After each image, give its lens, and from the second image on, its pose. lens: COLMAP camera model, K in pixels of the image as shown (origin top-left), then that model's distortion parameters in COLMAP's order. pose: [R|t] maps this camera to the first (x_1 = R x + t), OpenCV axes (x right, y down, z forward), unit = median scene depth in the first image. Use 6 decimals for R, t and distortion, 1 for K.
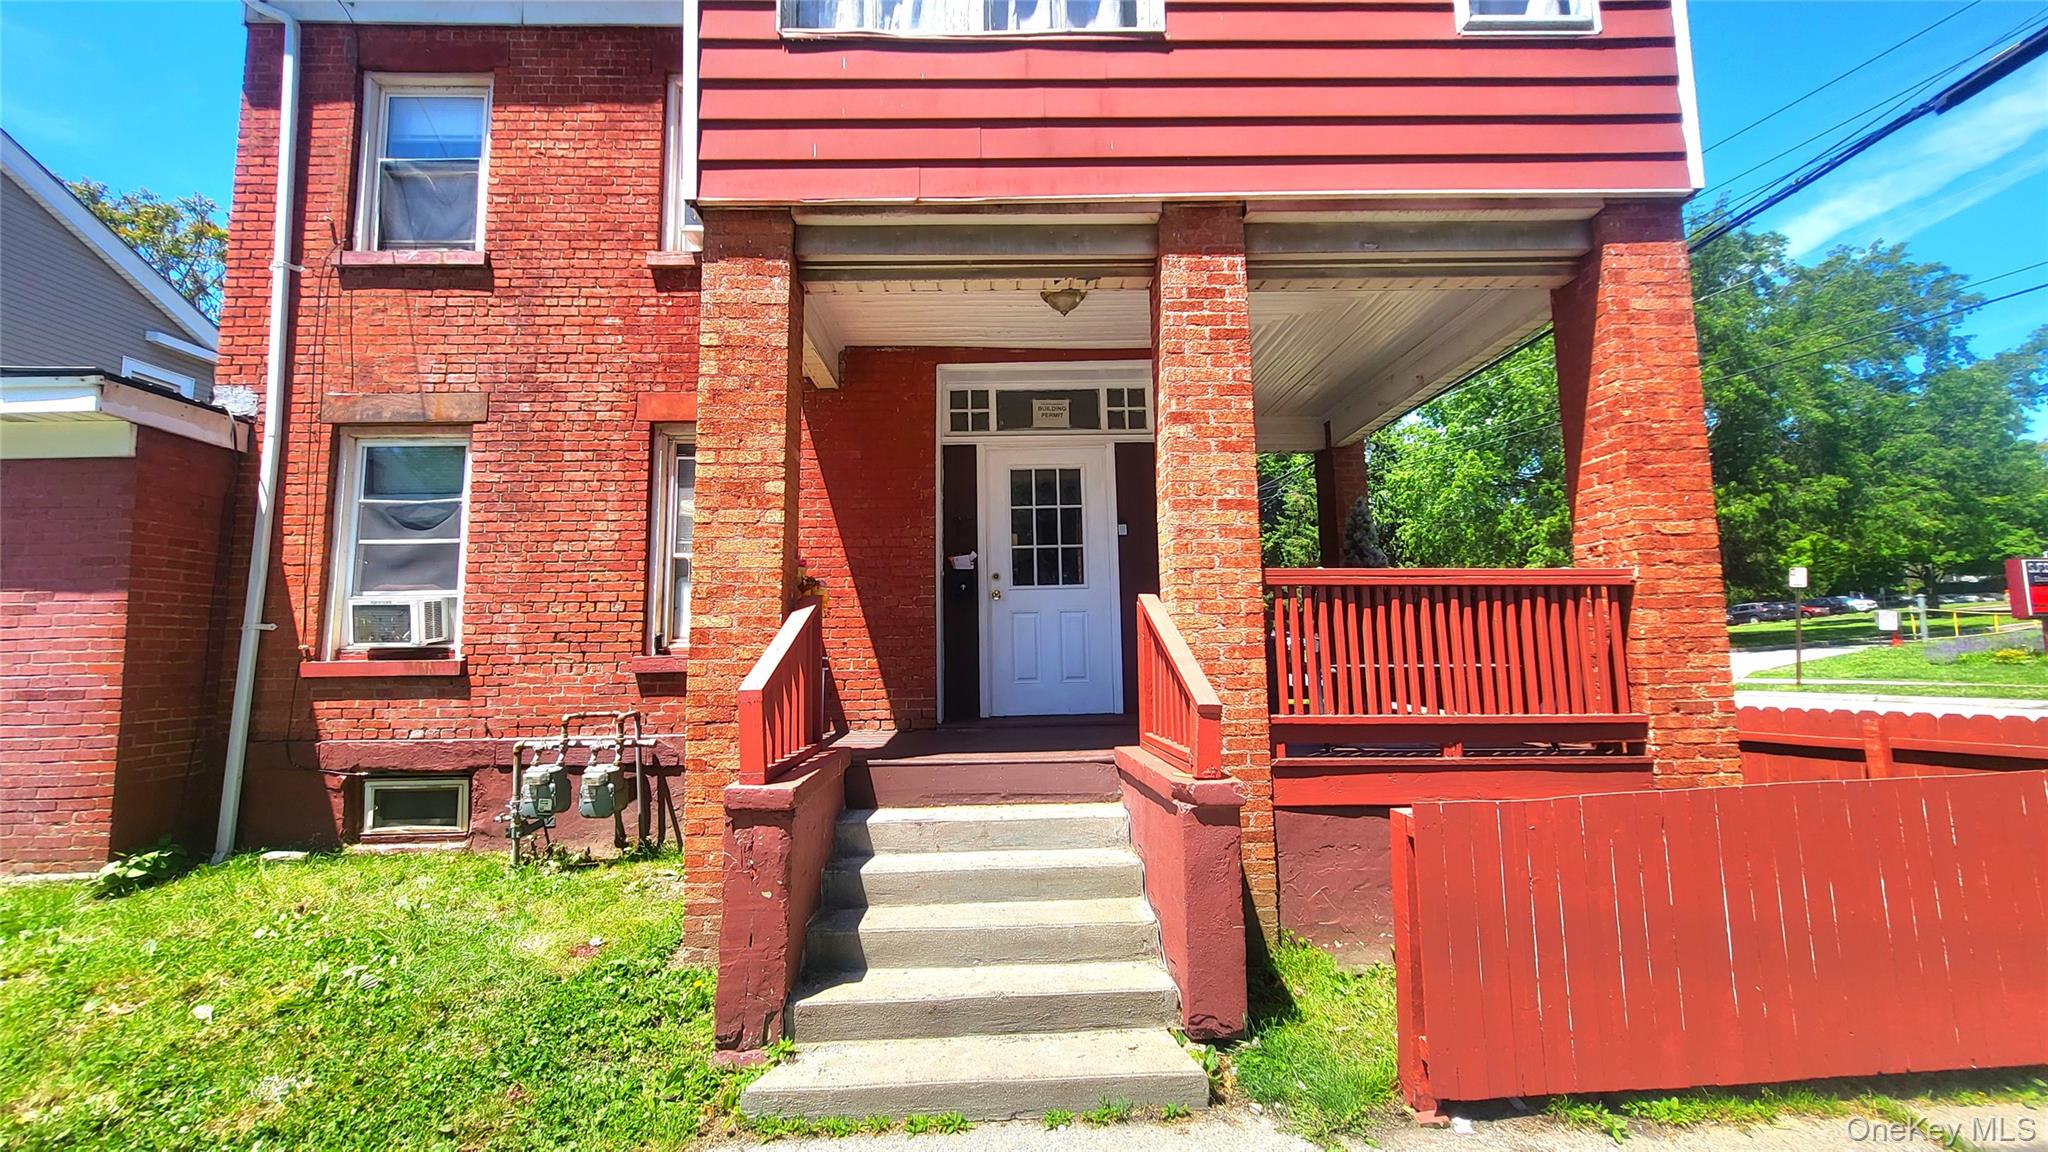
lens RADIAL K [[839.5, 0, 1021.3], [0, 839.5, 577.7], [0, 0, 1]] dist [-0.001628, -0.000369]
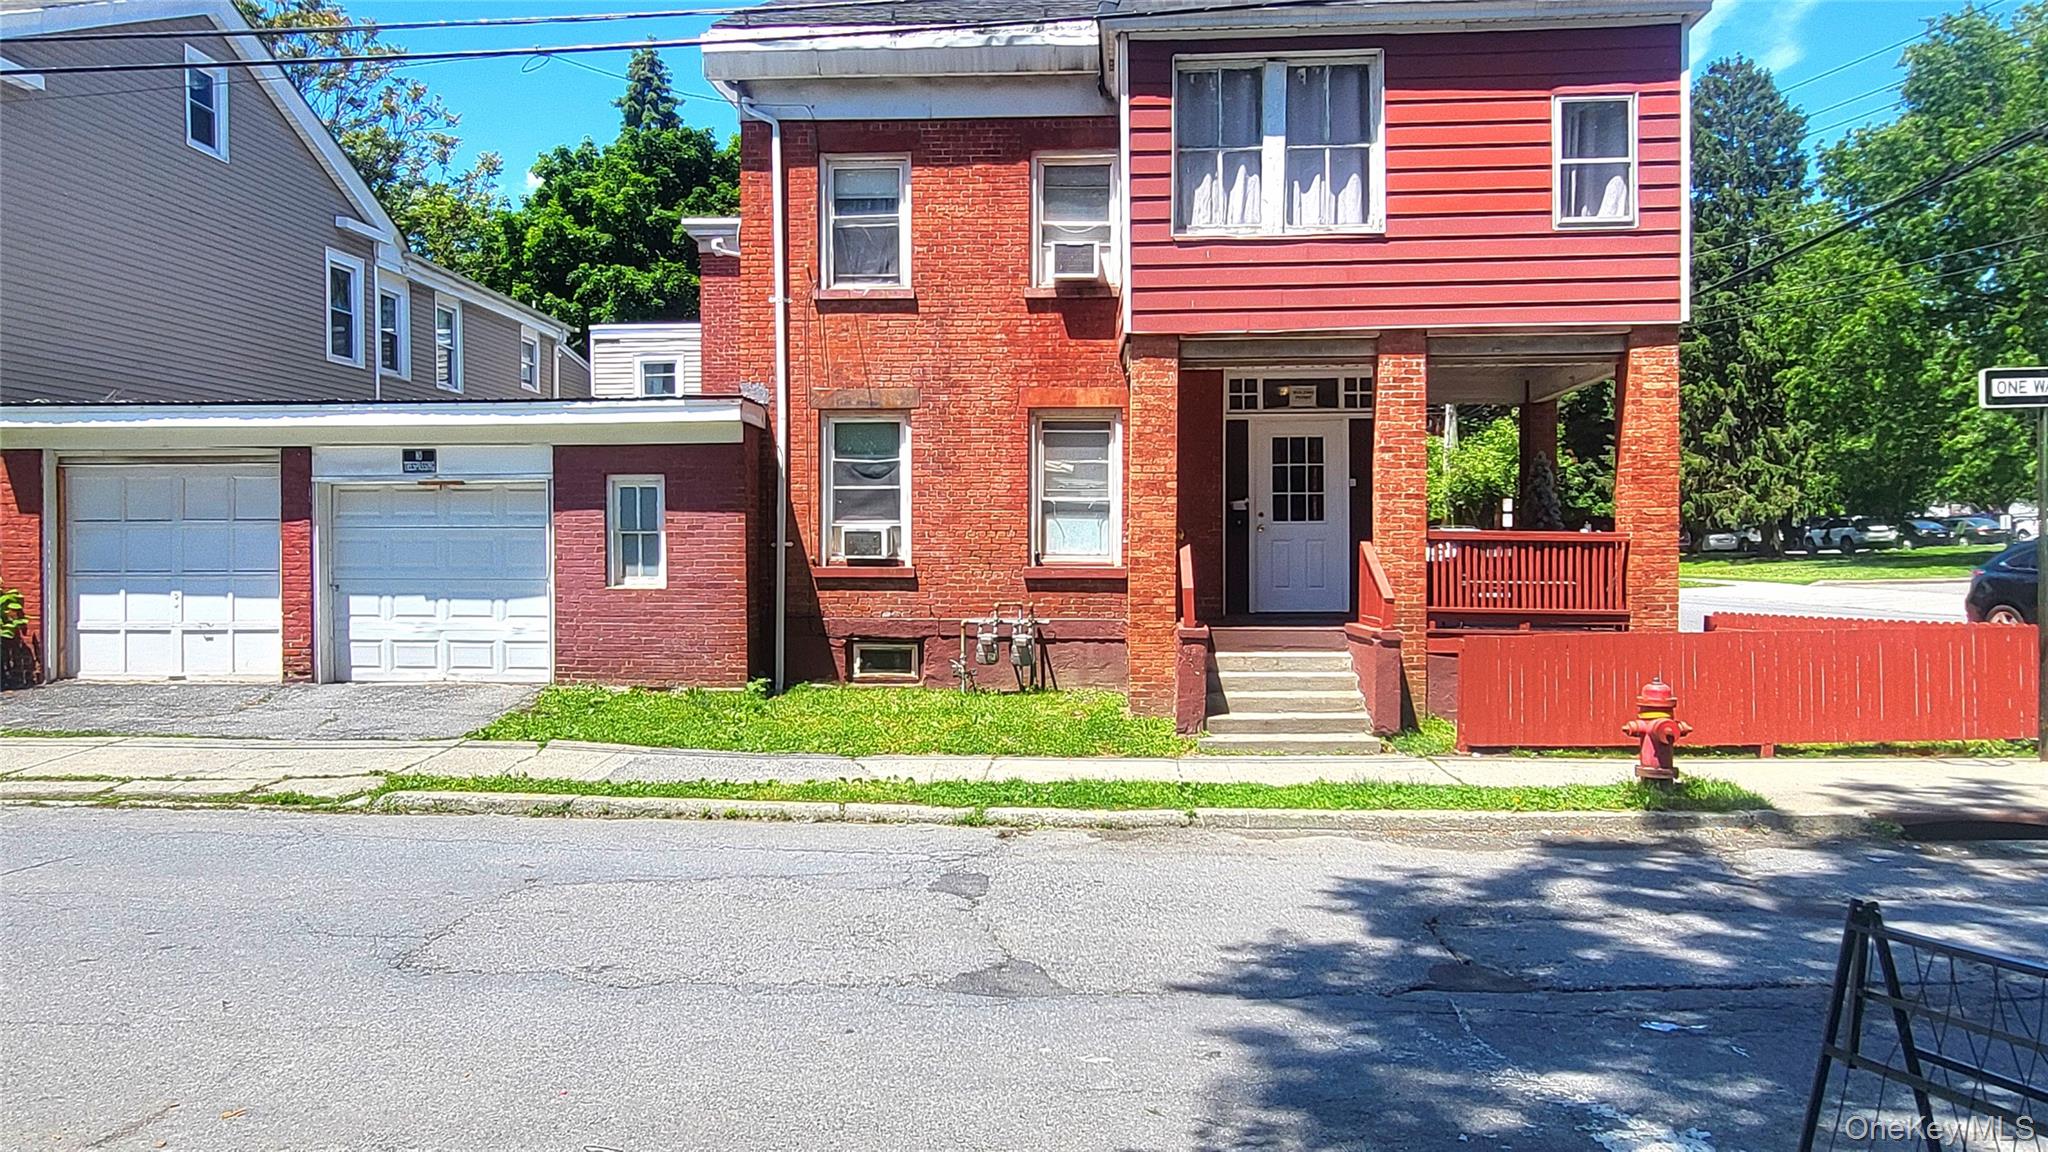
lens RADIAL K [[1432.5, 0, 1022.5], [0, 1432.5, 575.2], [0, 0, 1]] dist [-0.008573, 0.000394]
pose [[0.994678, 0.017628, -0.101512, -0.198354], [-0.006421, 0.993946, 0.109685, -0.175060], [0.102831, -0.108450, 0.988769, -1.560166]]
